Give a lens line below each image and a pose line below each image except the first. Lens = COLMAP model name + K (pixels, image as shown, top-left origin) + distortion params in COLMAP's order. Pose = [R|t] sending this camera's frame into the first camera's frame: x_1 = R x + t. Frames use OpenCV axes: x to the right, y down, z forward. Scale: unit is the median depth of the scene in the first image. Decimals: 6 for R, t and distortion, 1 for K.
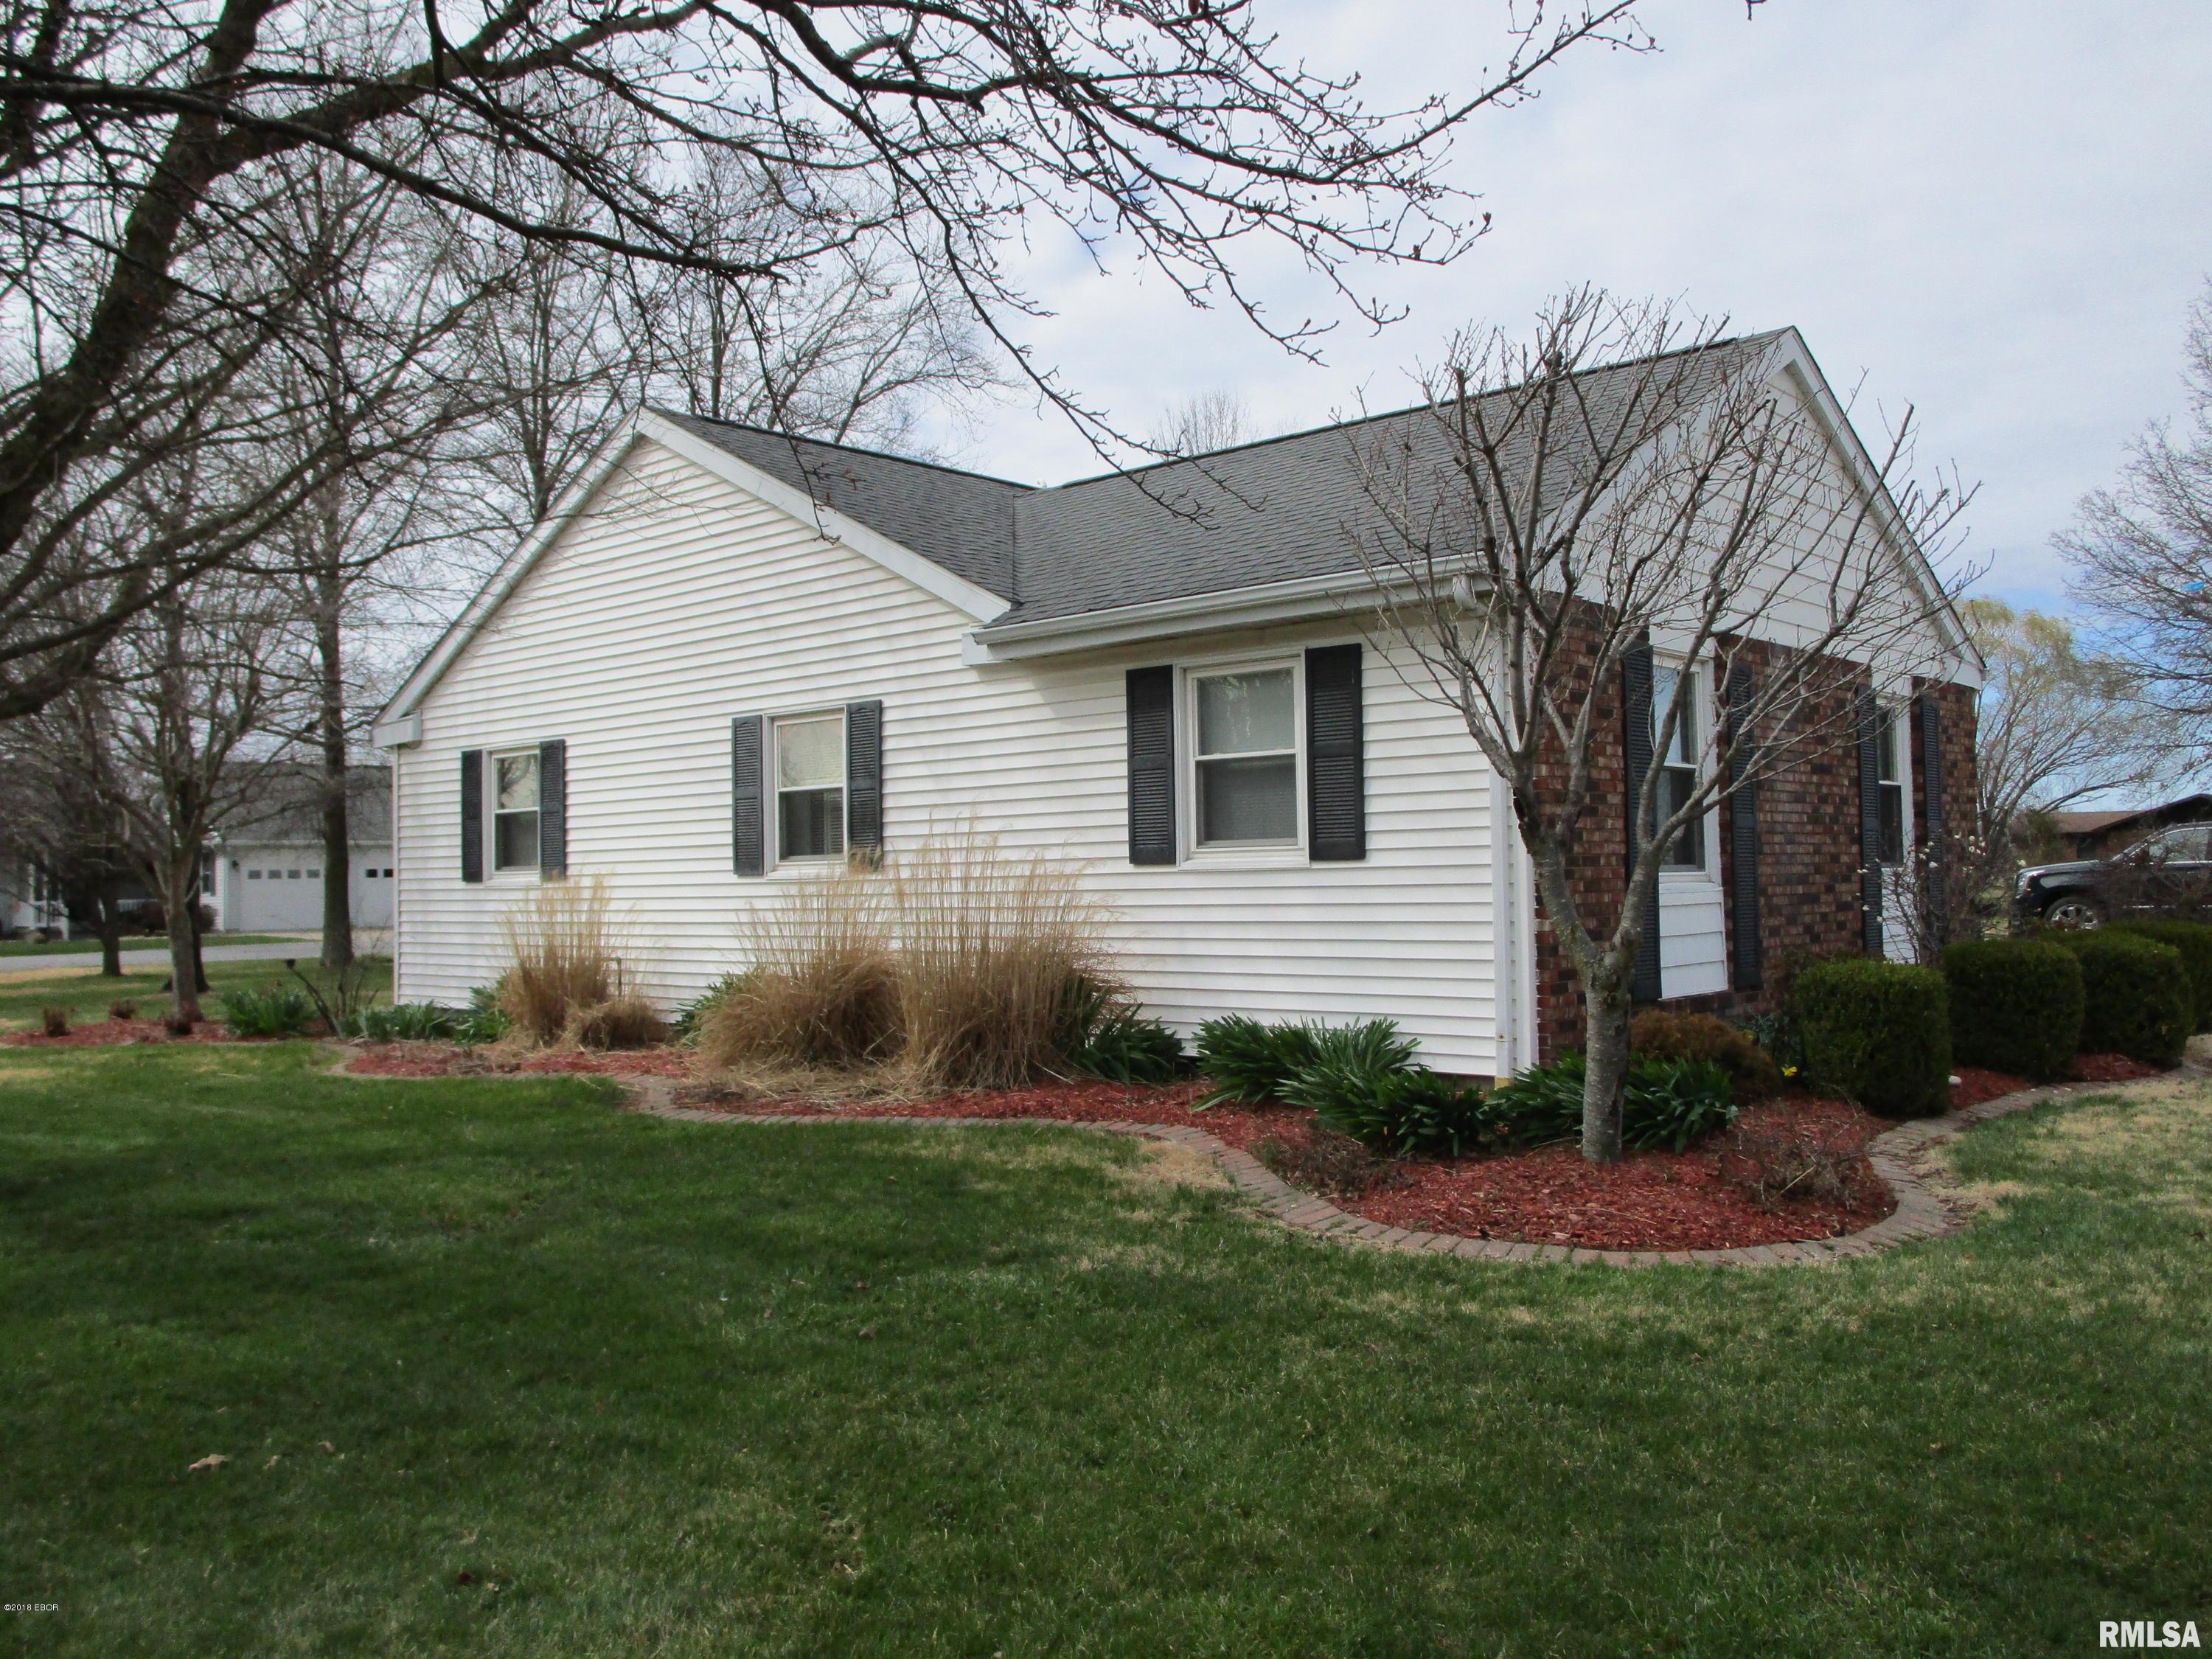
lens RADIAL K [[1830.9, 0, 1112.4], [0, 1830.9, 822.3], [0, 0, 1]] dist [-0.117109, 0.044429]
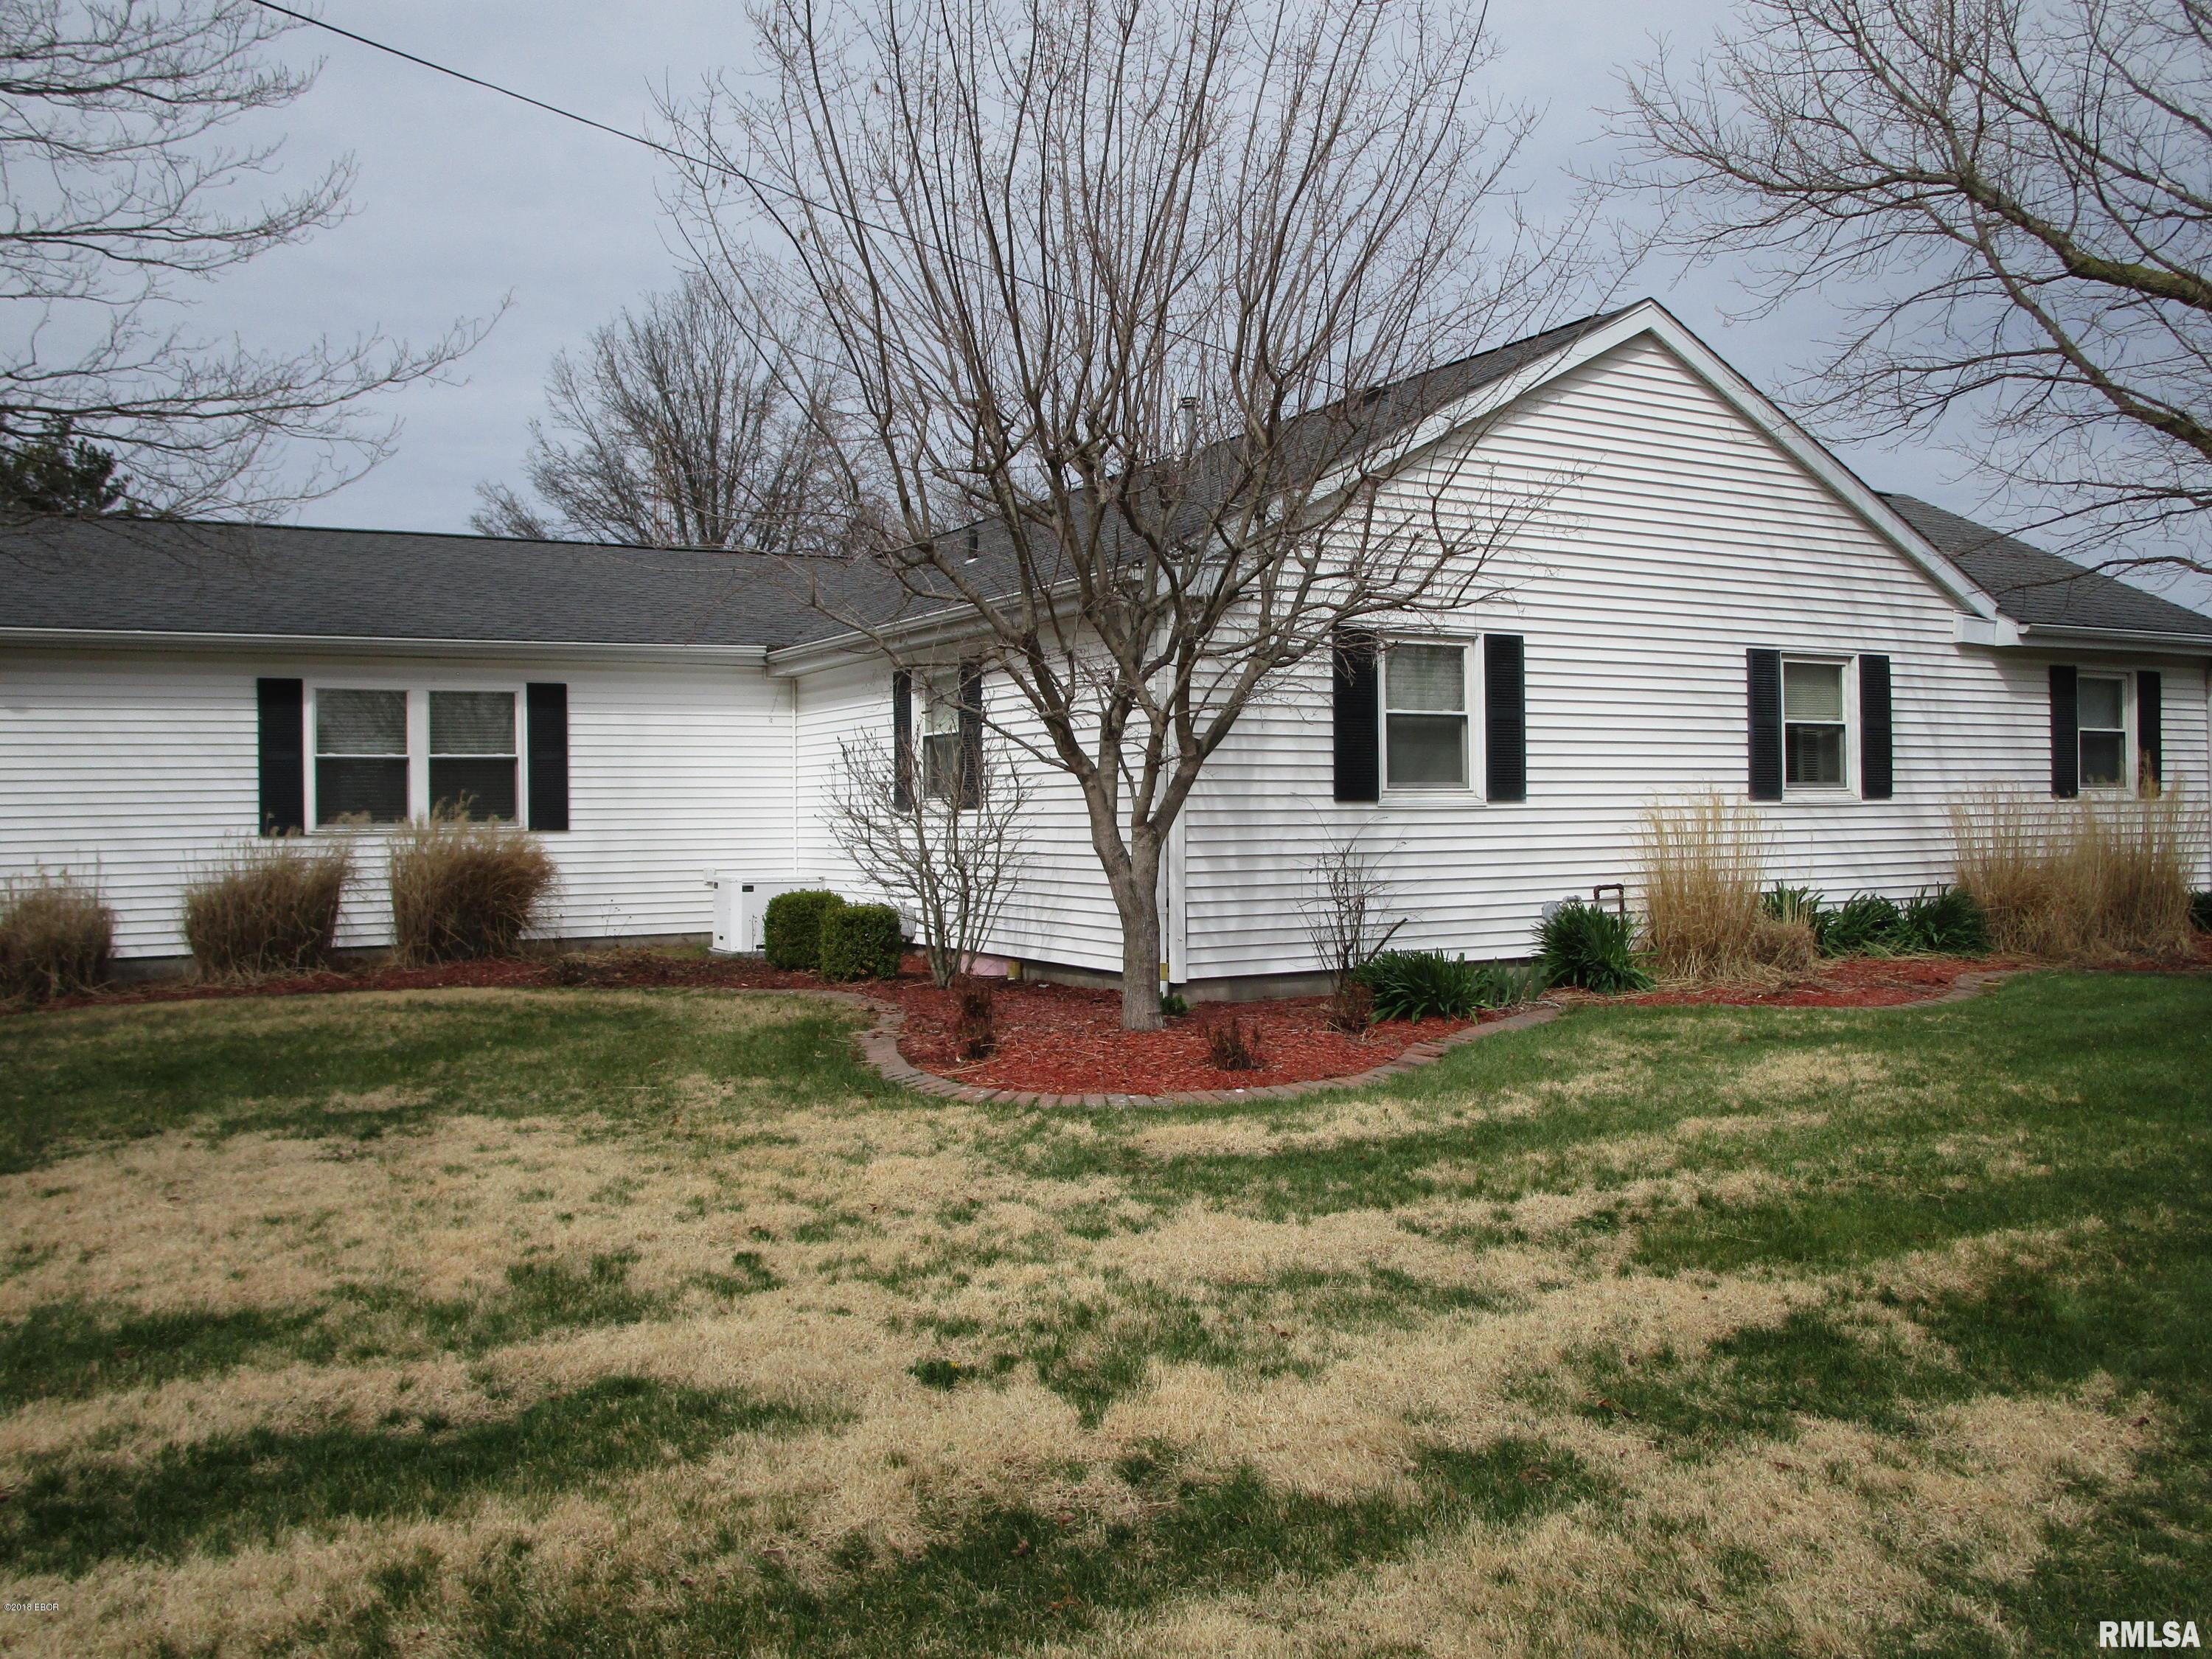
lens RADIAL K [[1818.4, 0, 1105.6], [0, 1818.4, 818.0], [0, 0, 1]] dist [-0.039202, -0.002178]
pose [[0.324288, 0.017933, 0.945789, -1.385695], [-0.022937, 0.999675, -0.011090, 0.063946], [-0.945680, -0.018097, 0.324594, 1.068934]]
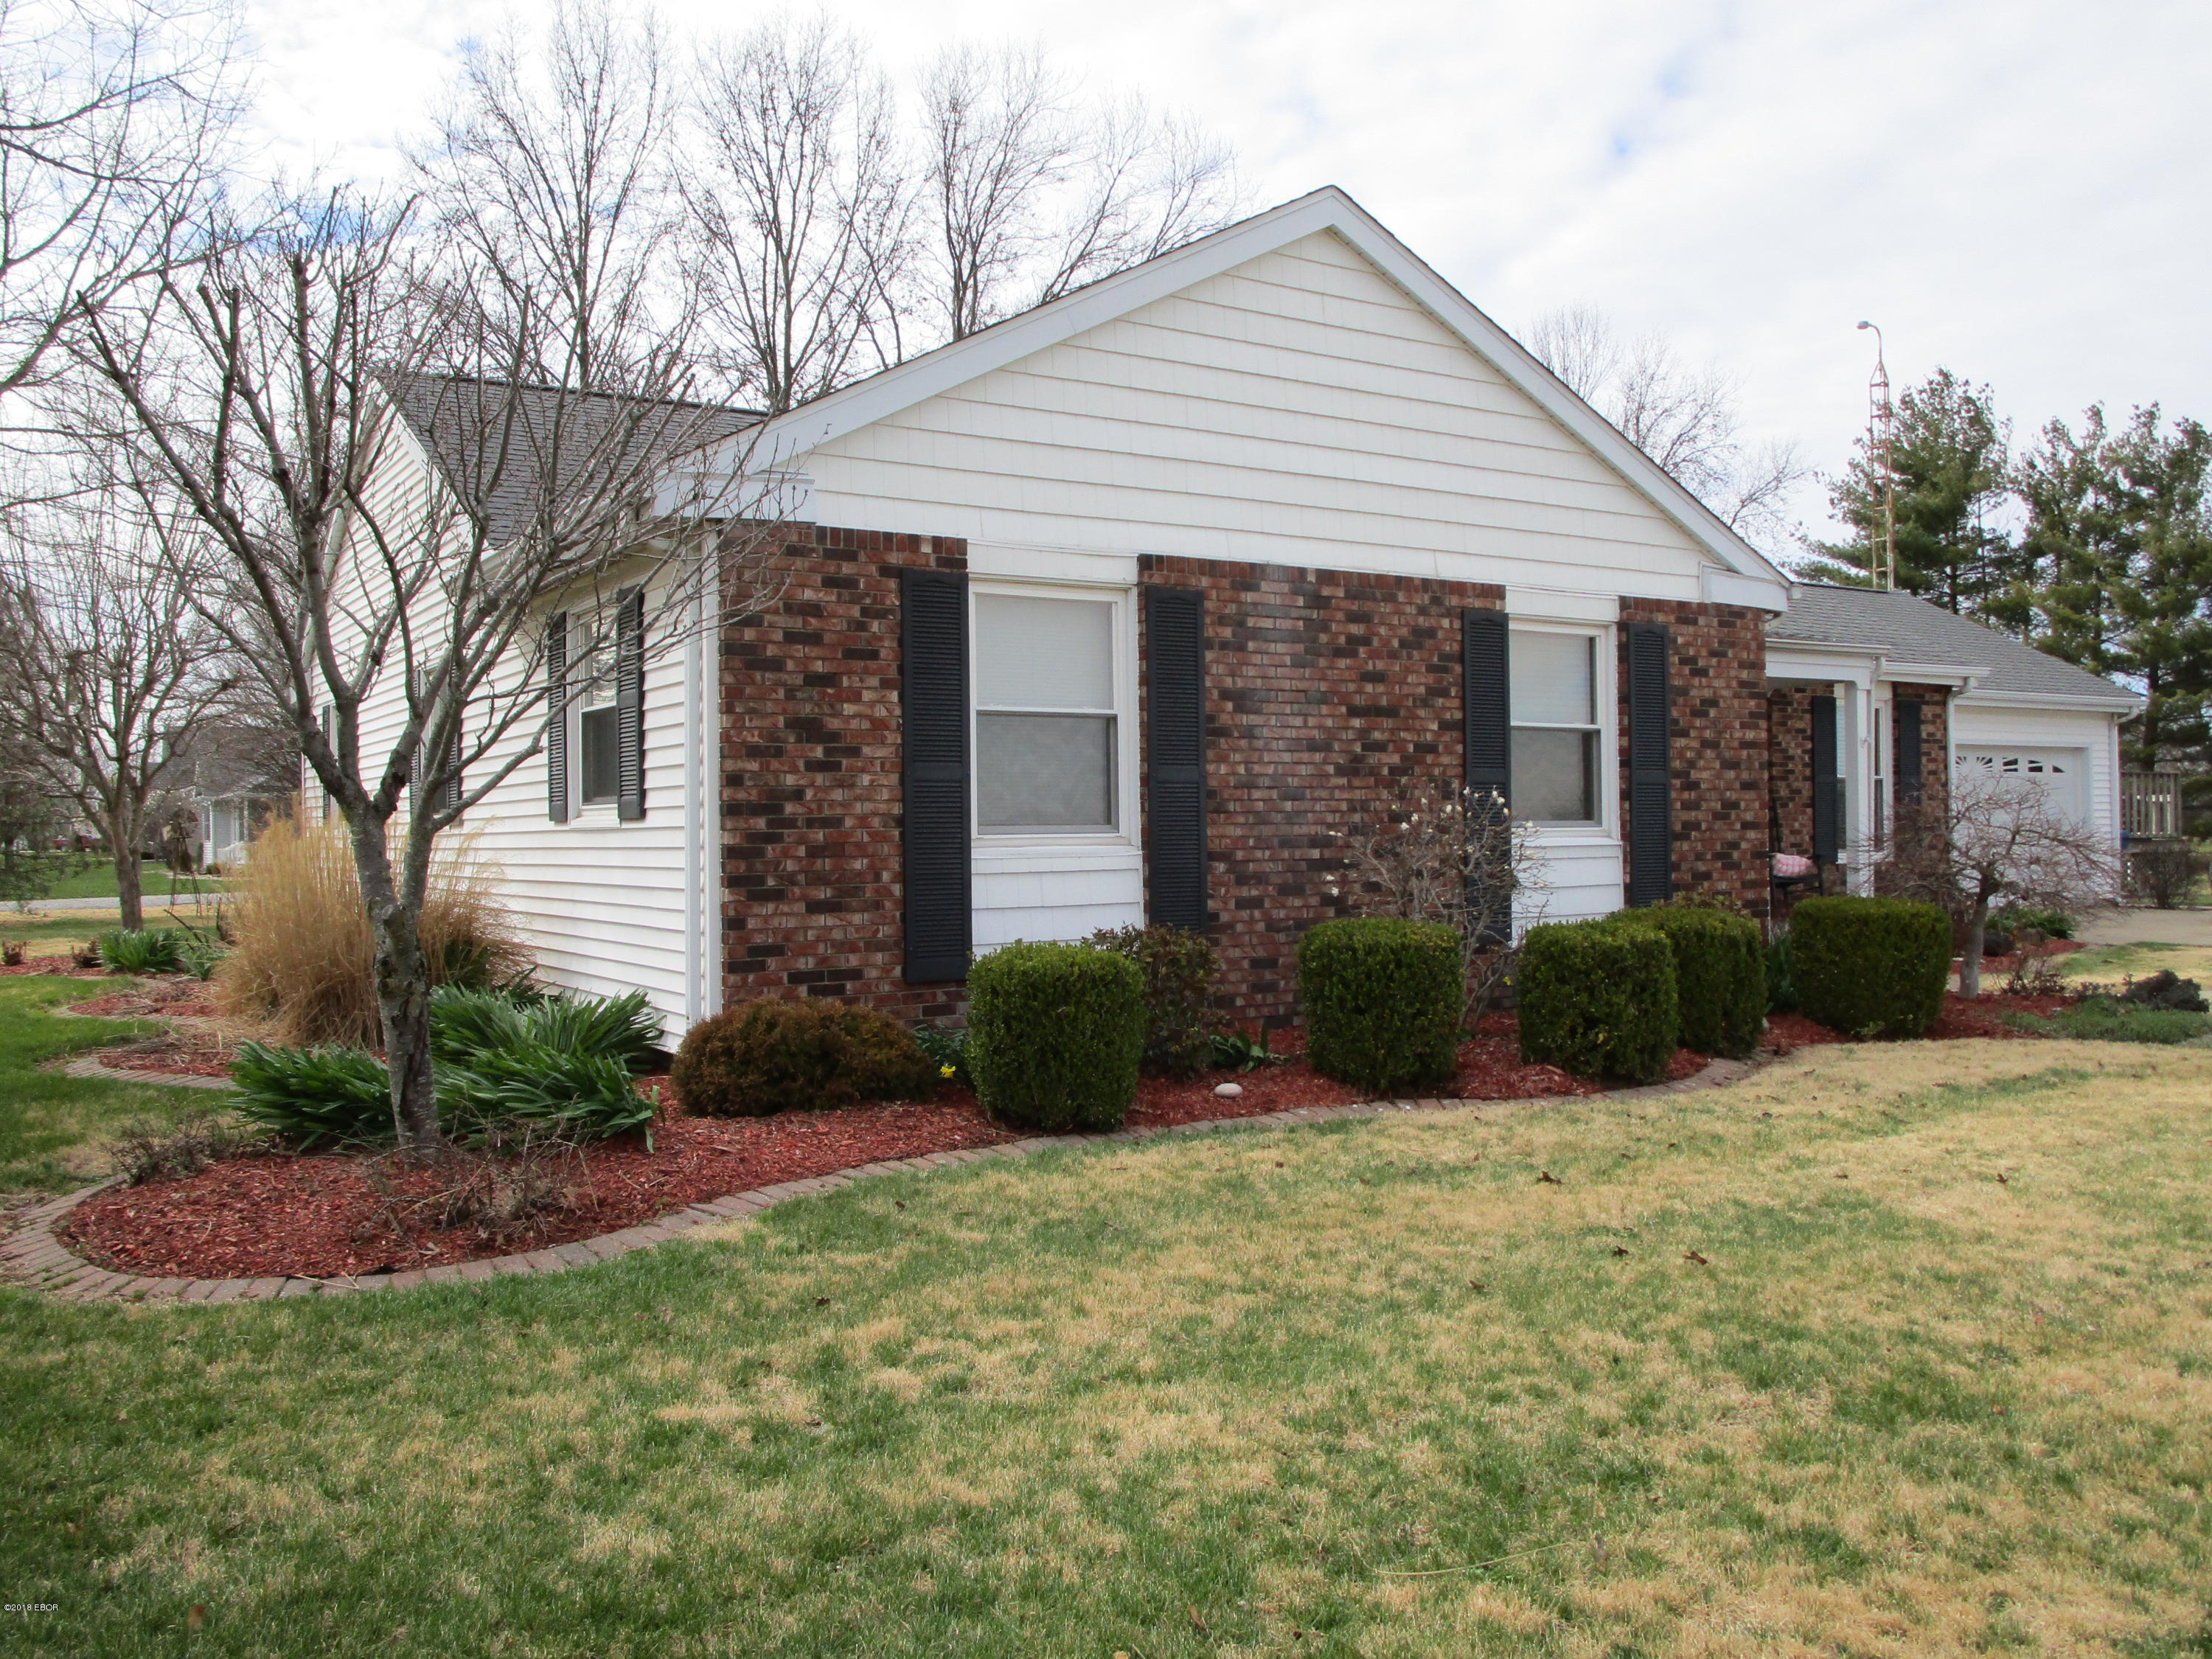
lens RADIAL K [[1817.2, 0, 1111.4], [0, 1817.2, 817.0], [0, 0, 1]] dist [-0.035376, -0.004350]
pose [[0.962412, 0.001756, -0.271589, 0.657605], [0.005359, 0.999662, 0.025453, -0.003050], [0.271542, -0.025952, 0.962077, 0.184478]]
